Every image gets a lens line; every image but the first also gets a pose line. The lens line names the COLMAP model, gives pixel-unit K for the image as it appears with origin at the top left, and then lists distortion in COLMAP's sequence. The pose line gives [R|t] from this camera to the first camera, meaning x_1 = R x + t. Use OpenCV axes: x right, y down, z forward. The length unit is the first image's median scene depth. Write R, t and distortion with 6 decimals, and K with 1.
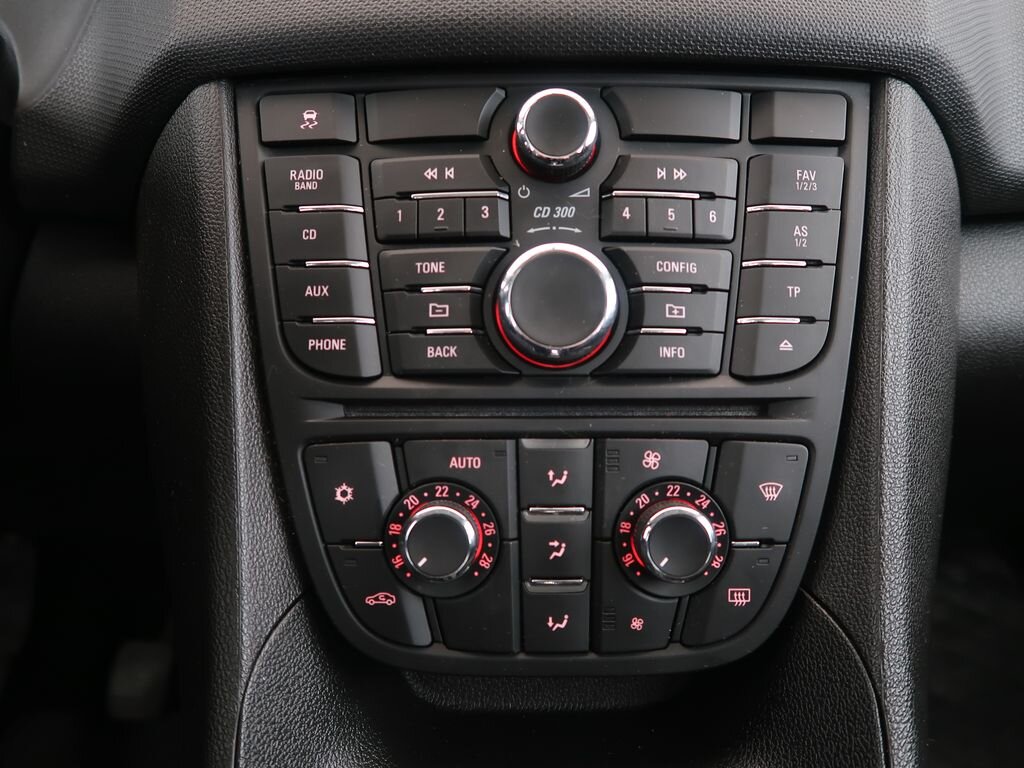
lens RADIAL K [[834.4, 0, 512.0], [0, 834.4, 384.0], [0, 0, 1]] dist [0.003999, -0.003688]
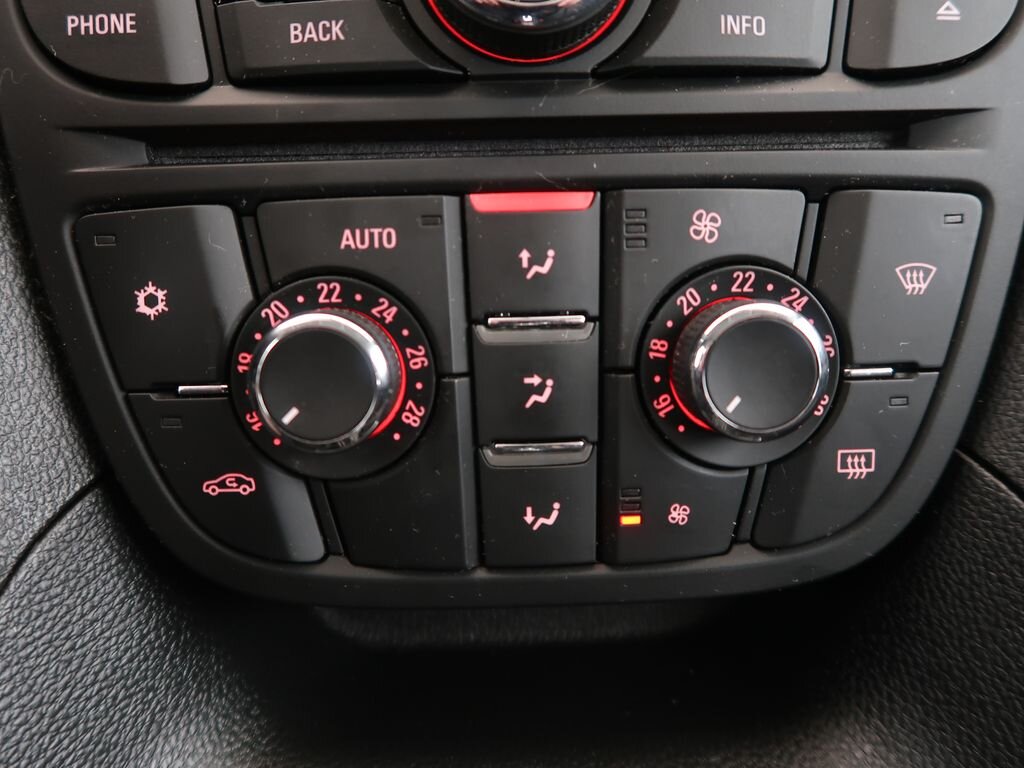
lens RADIAL K [[834.4, 0, 512.0], [0, 834.4, 384.0], [0, 0, 1]] dist [0.003999, -0.003688]
pose [[0.999454, -0.025687, 0.020789, 0.024328], [0.022699, 0.990852, 0.133033, 0.116549], [-0.024016, -0.132489, 0.990893, 0.434140]]
